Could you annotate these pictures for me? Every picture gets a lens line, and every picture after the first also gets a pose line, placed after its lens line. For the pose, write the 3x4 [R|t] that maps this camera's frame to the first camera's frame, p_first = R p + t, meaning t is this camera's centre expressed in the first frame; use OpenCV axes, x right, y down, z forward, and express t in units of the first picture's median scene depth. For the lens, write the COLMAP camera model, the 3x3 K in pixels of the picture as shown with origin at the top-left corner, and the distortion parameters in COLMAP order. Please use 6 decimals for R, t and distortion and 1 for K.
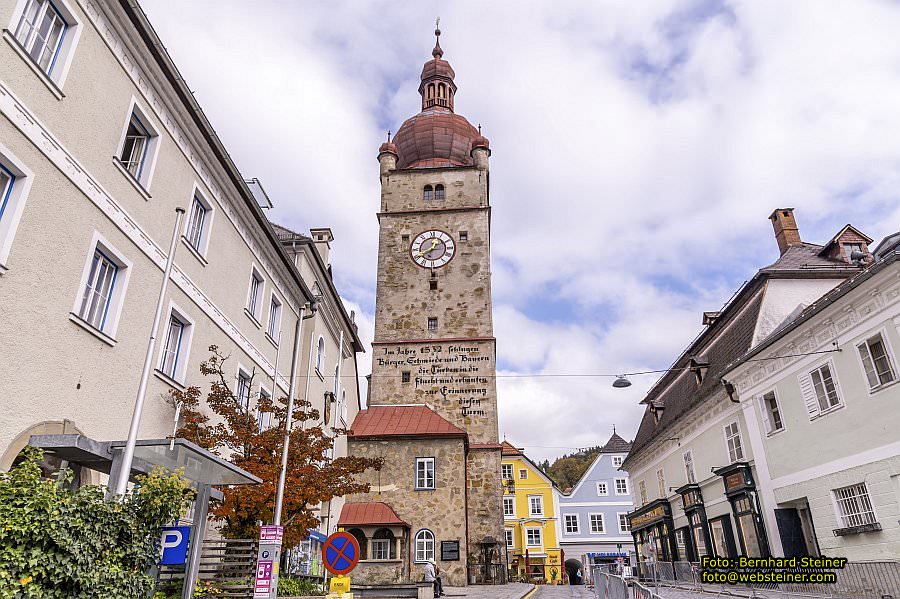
lens RADIAL K [[599.1, 0, 447.0], [0, 599.1, 298.5], [0, 0, 1]] dist [0.022305, 0.001060]
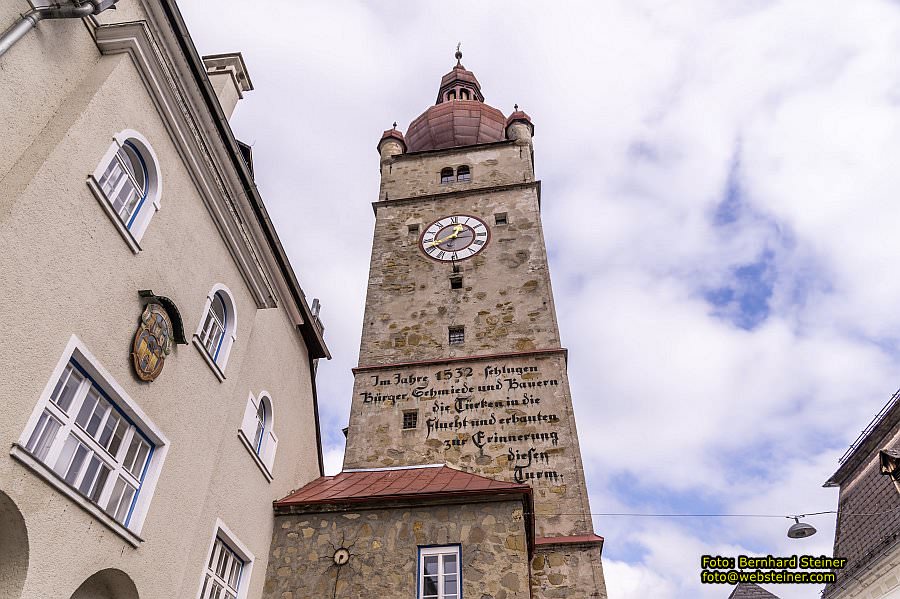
lens RADIAL K [[599.1, 0, 450.0], [0, 599.1, 300.2], [0, 0, 1]] dist [0.022305, 0.001060]
pose [[0.997960, -0.039848, -0.049873, 0.000802], [0.024675, 0.961319, -0.274331, 0.169626], [0.058876, 0.272541, 0.960341, 0.416537]]
